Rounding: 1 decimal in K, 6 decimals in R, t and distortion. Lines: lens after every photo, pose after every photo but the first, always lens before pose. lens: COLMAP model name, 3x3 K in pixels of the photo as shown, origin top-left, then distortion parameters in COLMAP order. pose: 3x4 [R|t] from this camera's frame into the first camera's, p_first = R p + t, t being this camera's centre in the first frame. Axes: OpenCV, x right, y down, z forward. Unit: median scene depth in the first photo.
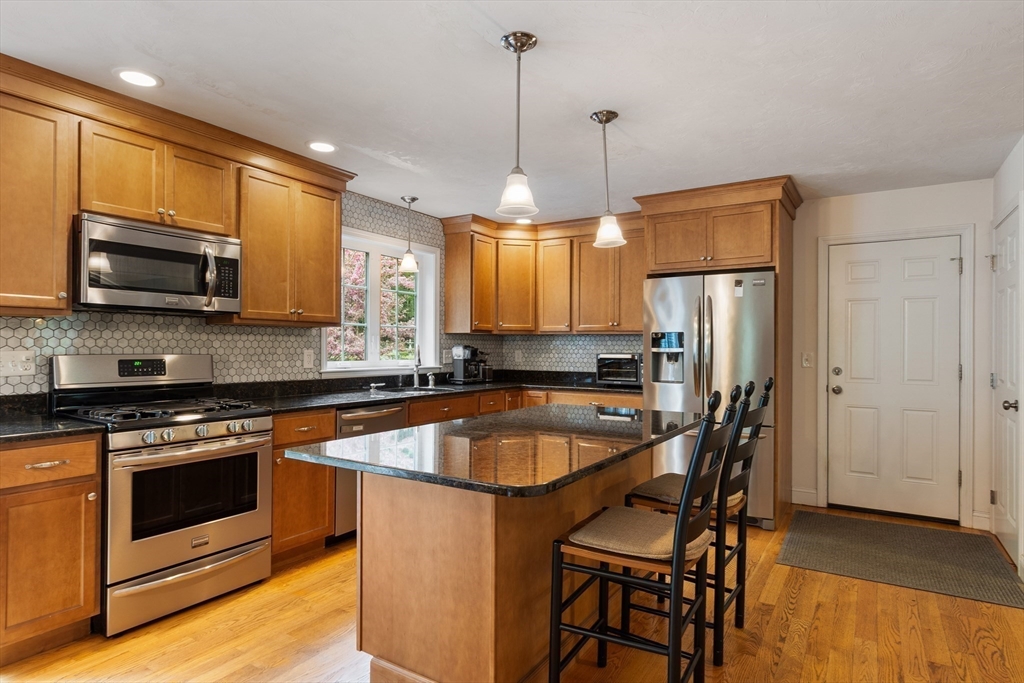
lens RADIAL K [[563.2, 0, 514.4], [0, 563.2, 345.1], [0, 0, 1]] dist [-0.000582, -0.000168]
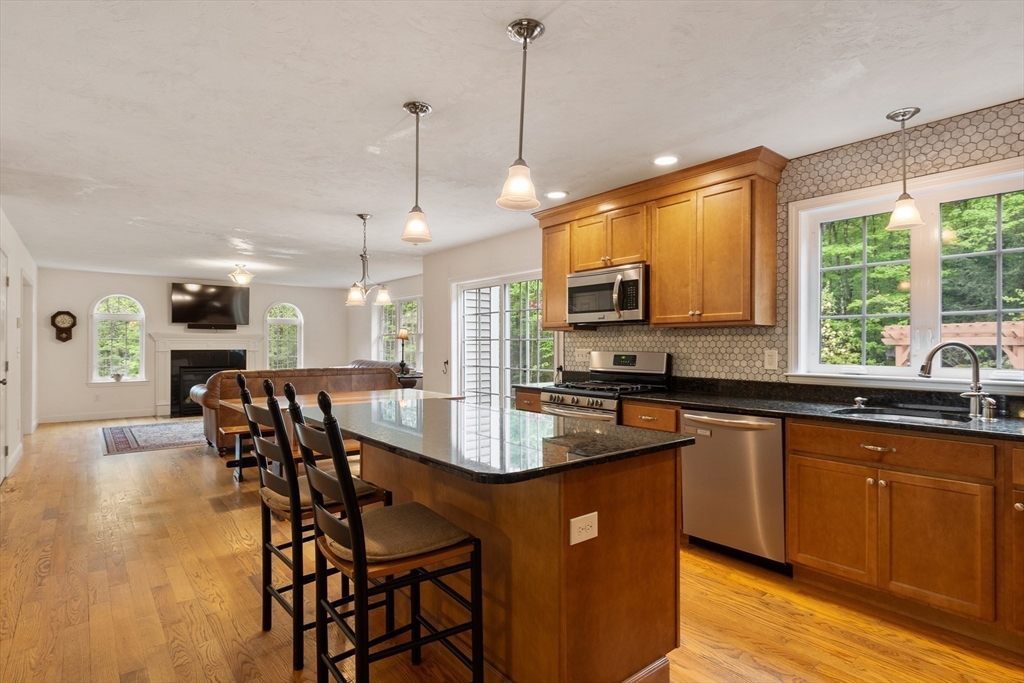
lens RADIAL K [[533.5, 0, 501.8], [0, 533.5, 345.4], [0, 0, 1]] dist [0.023010, -0.000134]
pose [[-0.331424, -0.006326, -0.943461, 0.574131], [0.001010, 0.999975, -0.007059, 0.006688], [0.943481, -0.003293, -0.331409, 0.819448]]
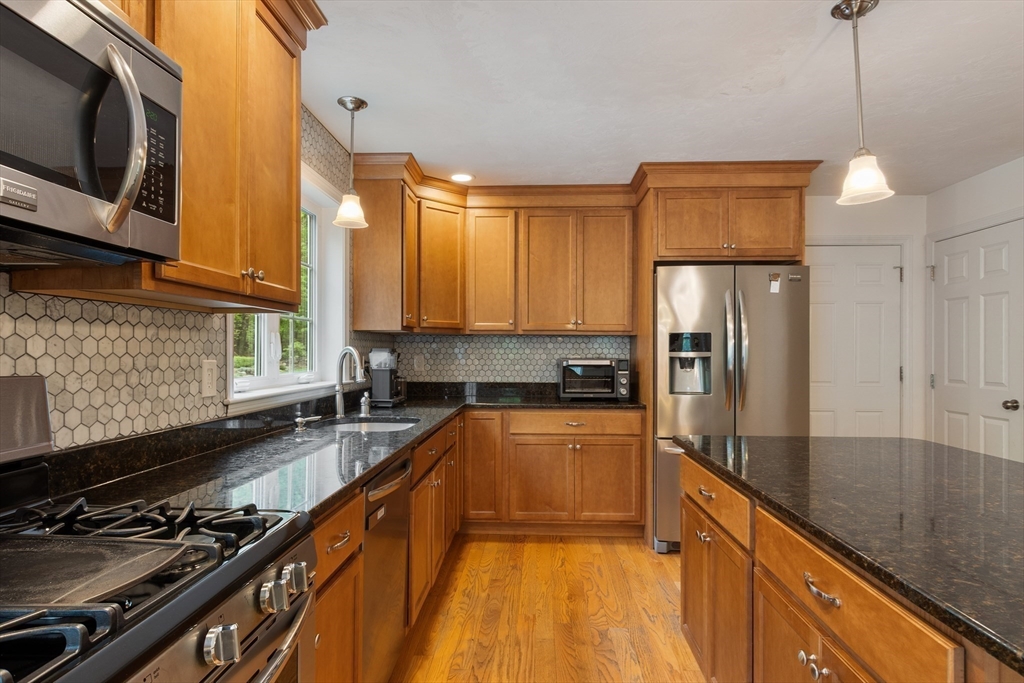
lens RADIAL K [[559.6, 0, 512.4], [0, 559.6, 350.9], [0, 0, 1]] dist [-0.000290, -0.000974]
pose [[0.866771, -0.002505, 0.498700, -0.355298], [-0.000308, 0.999985, 0.005558, -0.000967], [-0.498706, -0.004971, 0.866757, 0.423622]]
